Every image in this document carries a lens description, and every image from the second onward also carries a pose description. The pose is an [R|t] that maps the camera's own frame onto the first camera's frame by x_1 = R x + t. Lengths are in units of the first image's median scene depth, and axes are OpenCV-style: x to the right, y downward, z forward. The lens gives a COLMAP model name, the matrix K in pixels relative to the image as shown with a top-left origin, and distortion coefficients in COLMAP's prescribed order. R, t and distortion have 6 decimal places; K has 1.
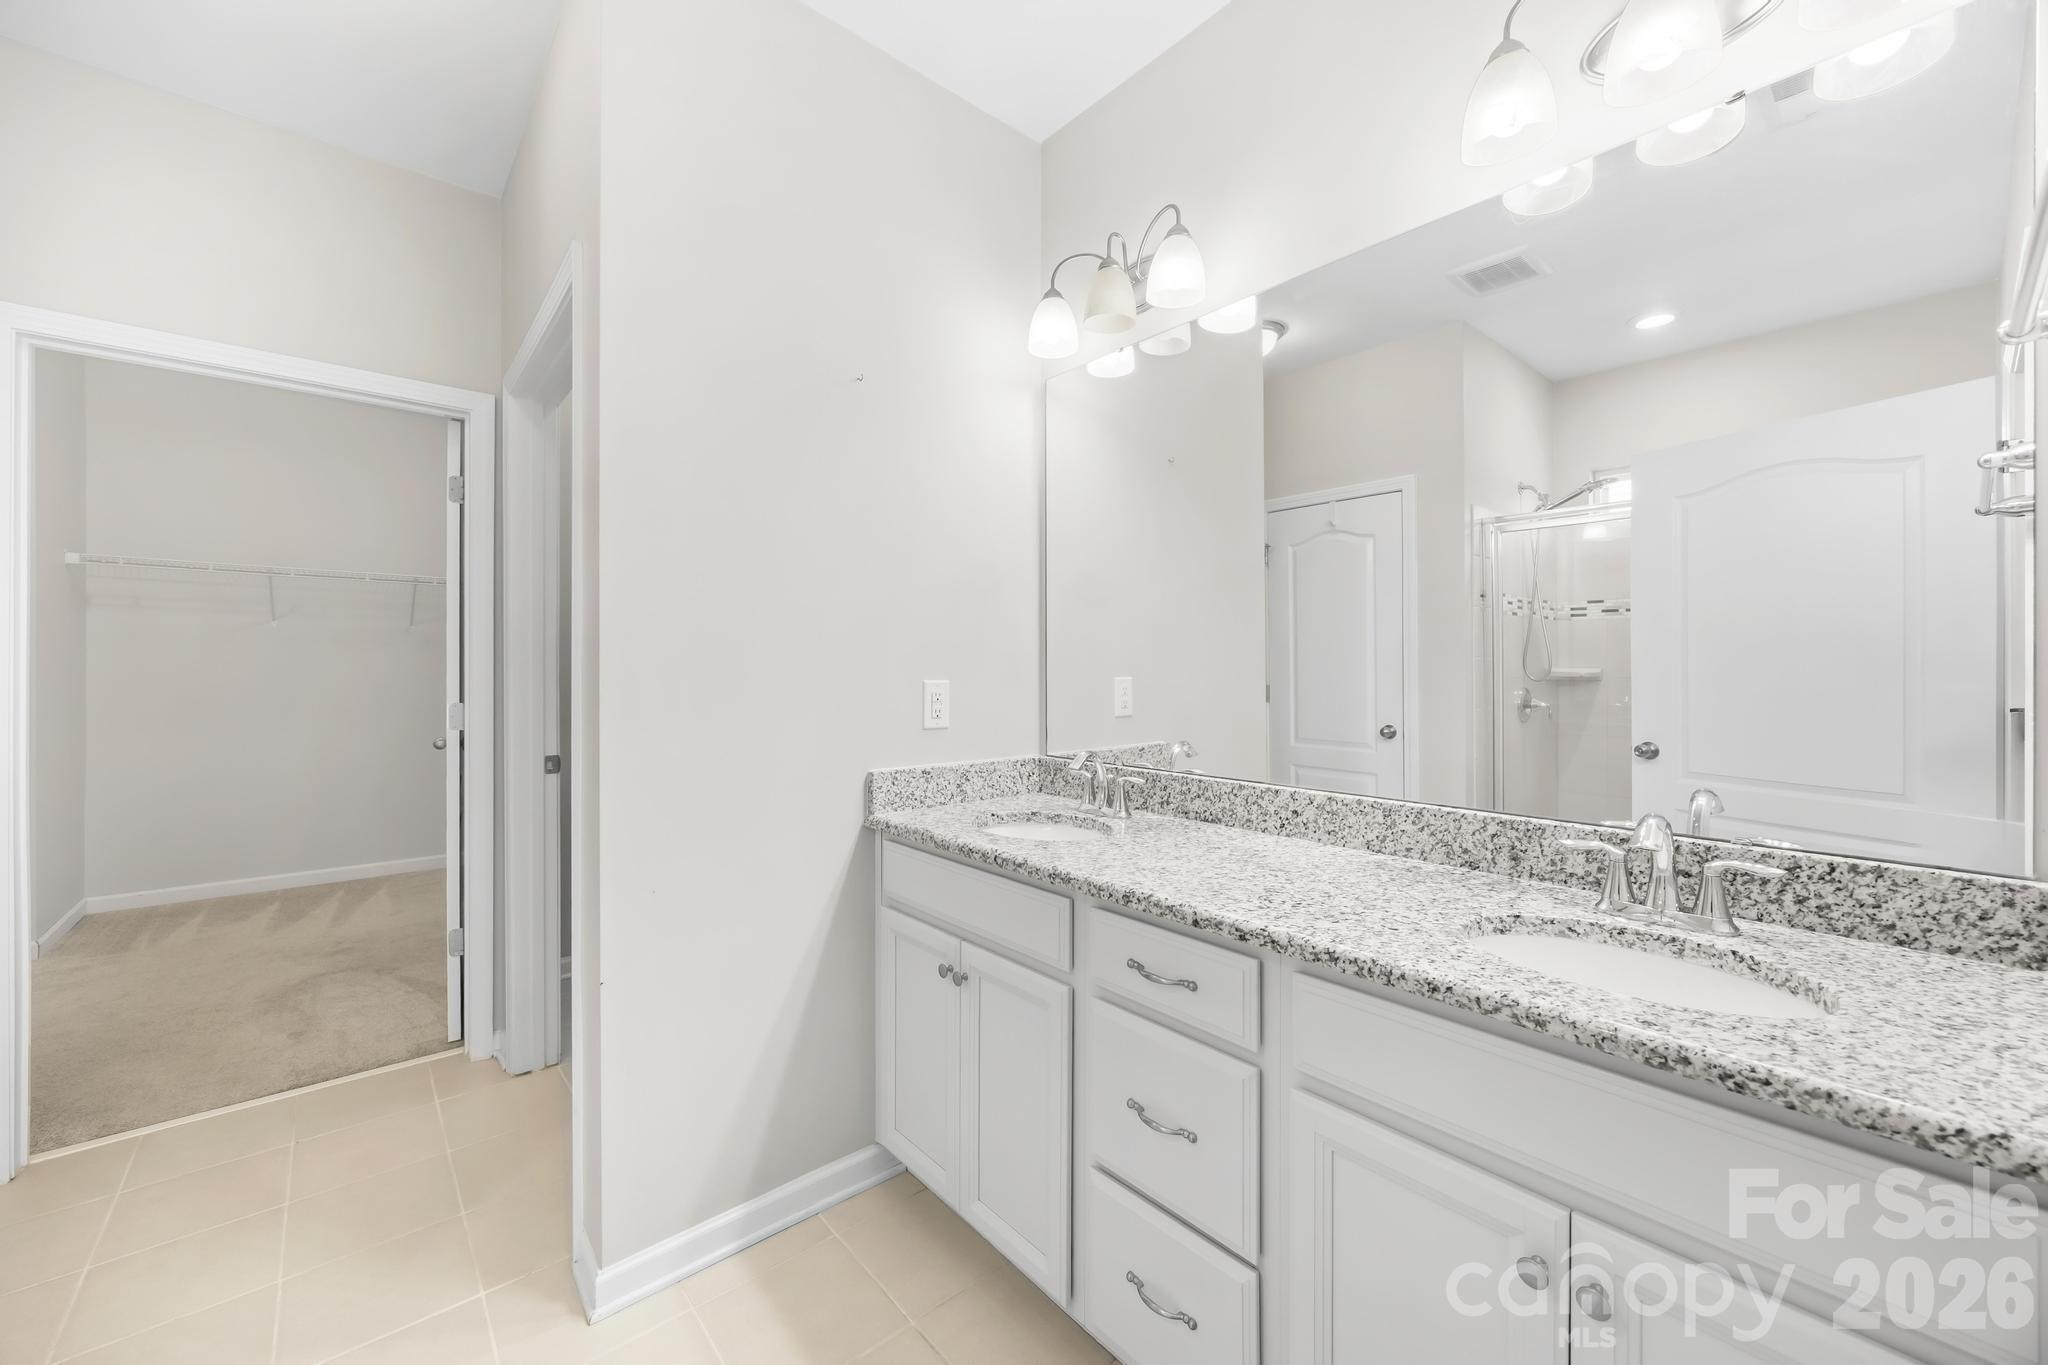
lens RADIAL K [[784.8, 0, 1004.3], [0, 784.8, 690.4], [0, 0, 1]] dist [-0.005716, 0.000286]
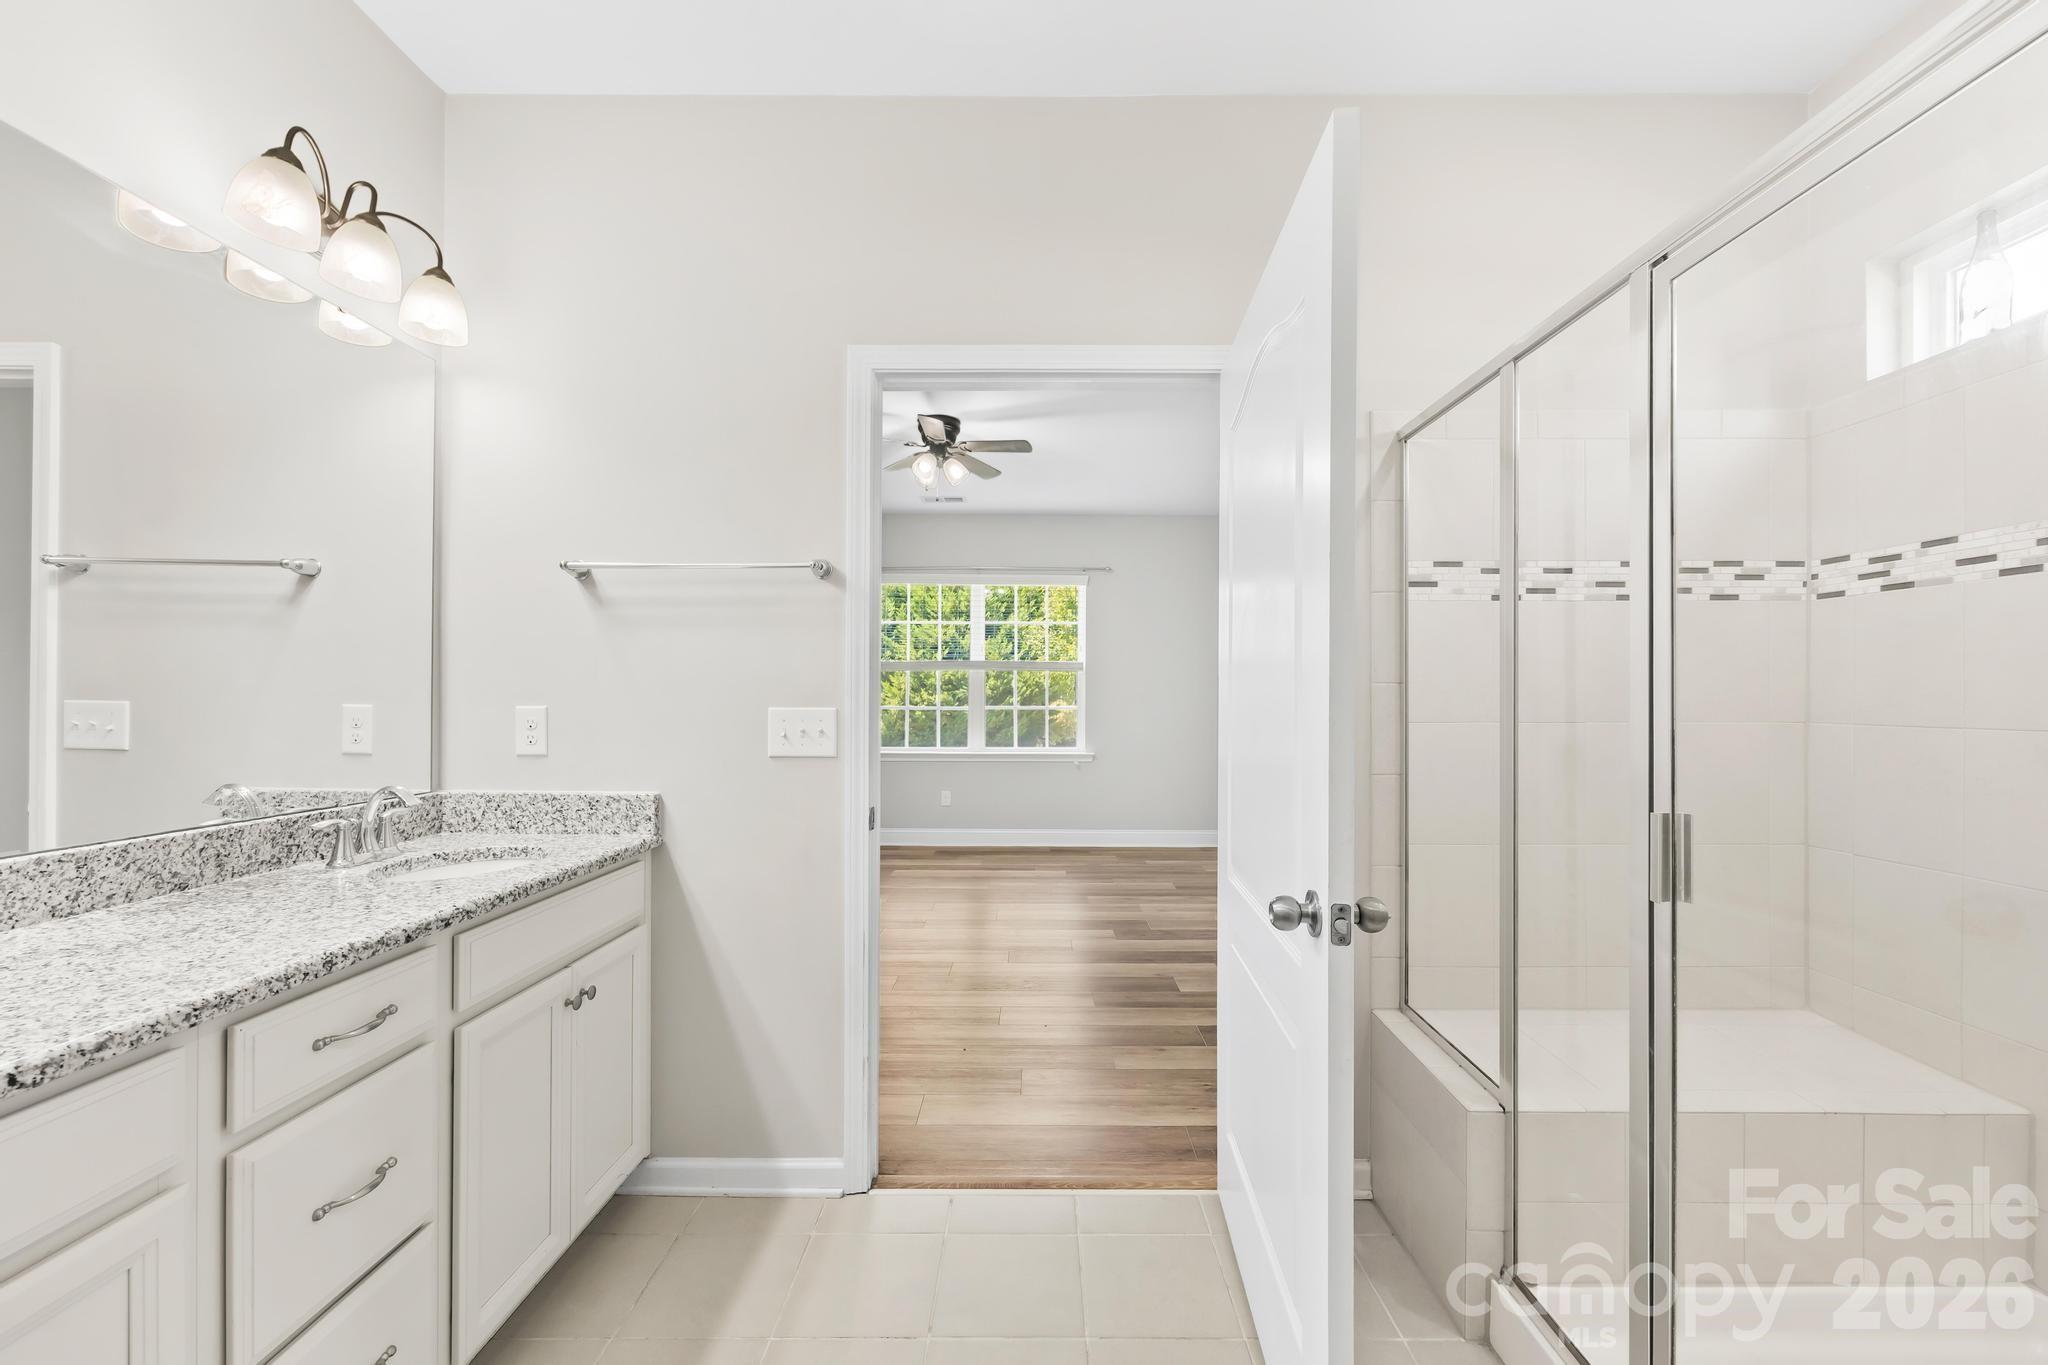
lens RADIAL K [[784.8, 0, 1004.3], [0, 784.8, 690.4], [0, 0, 1]] dist [-0.005716, 0.000286]
pose [[-0.735195, 0.002861, 0.677850, -0.864685], [0.014883, 0.999818, 0.011923, -0.023716], [-0.677693, 0.018854, -0.735103, 1.031284]]
